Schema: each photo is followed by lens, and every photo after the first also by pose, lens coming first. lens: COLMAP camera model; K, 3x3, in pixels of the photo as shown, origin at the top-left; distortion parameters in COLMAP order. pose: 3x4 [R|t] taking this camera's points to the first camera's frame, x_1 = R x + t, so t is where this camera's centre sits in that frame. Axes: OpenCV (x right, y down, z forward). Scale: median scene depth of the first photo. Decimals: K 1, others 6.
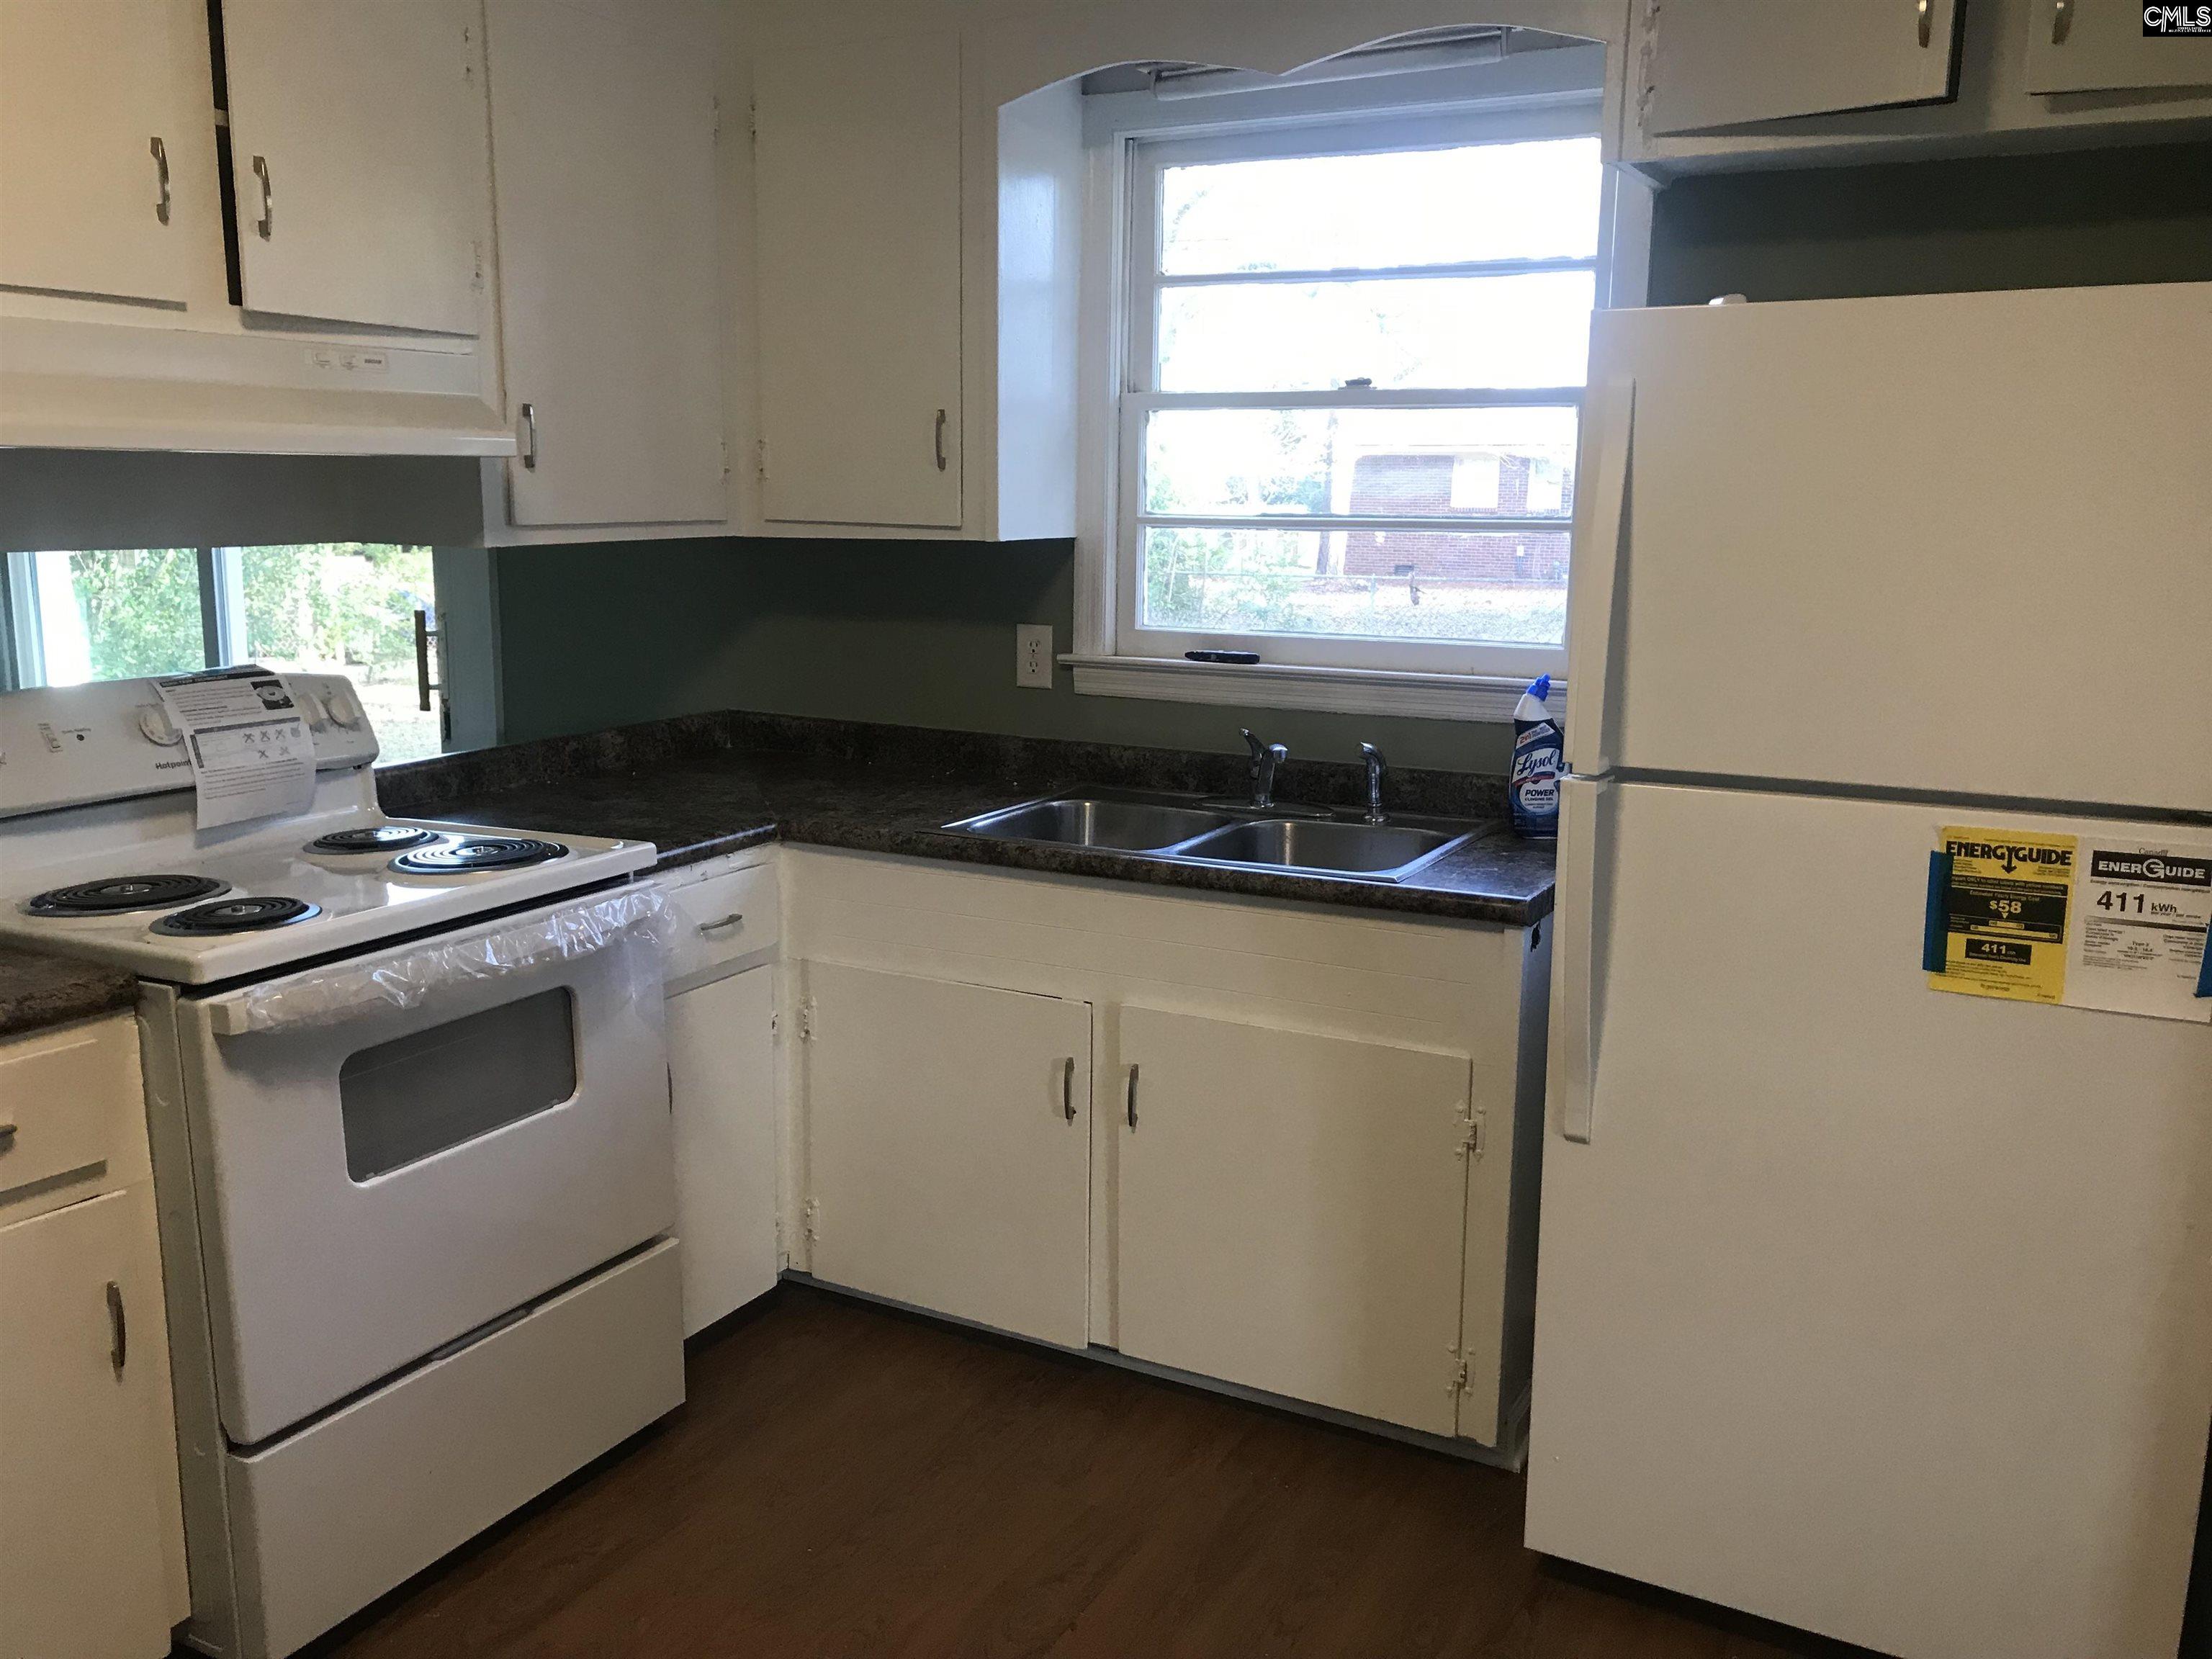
lens RADIAL K [[1764.7, 0, 1106.0], [0, 1764.7, 829.5], [0, 0, 1]] dist [0.022953, -0.000272]
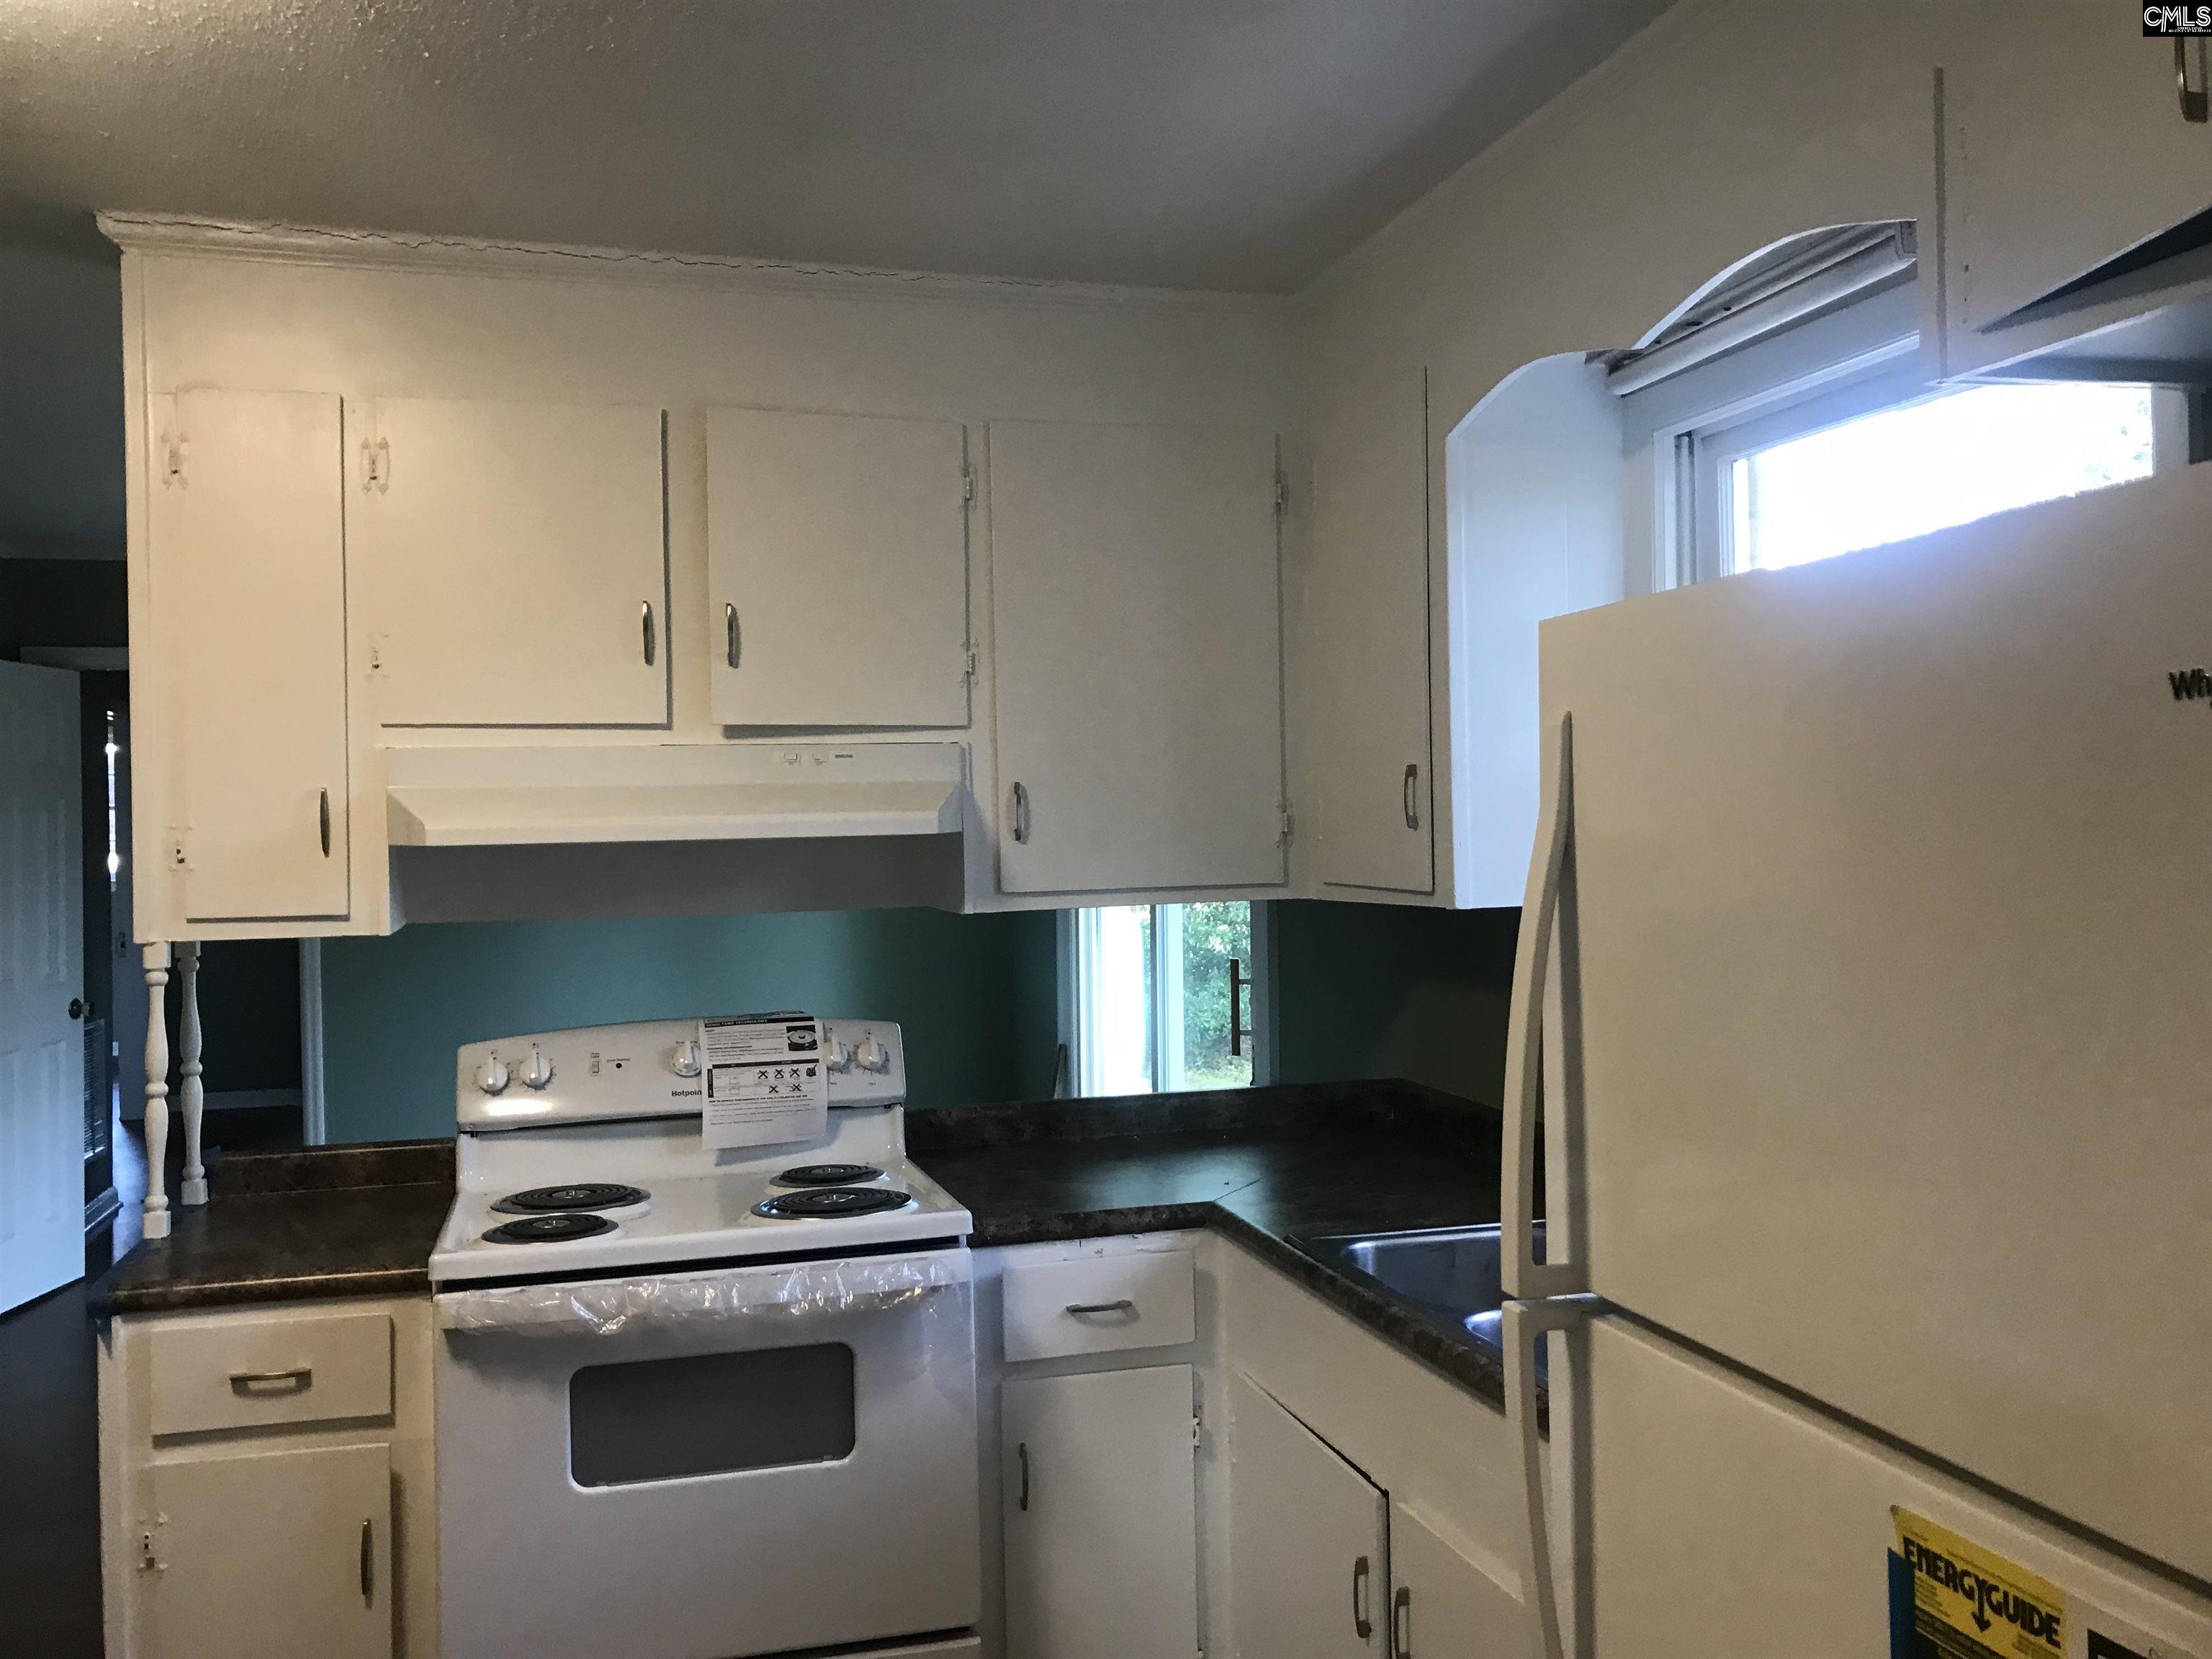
lens RADIAL K [[1771.8, 0, 1106.0], [0, 1771.8, 829.5], [0, 0, 1]] dist [0.050592, -0.090853]
pose [[0.706318, -0.019113, -0.707636, 0.508410], [-0.111330, 0.984197, -0.137706, -0.074672], [0.699085, 0.176045, 0.693028, 0.319569]]
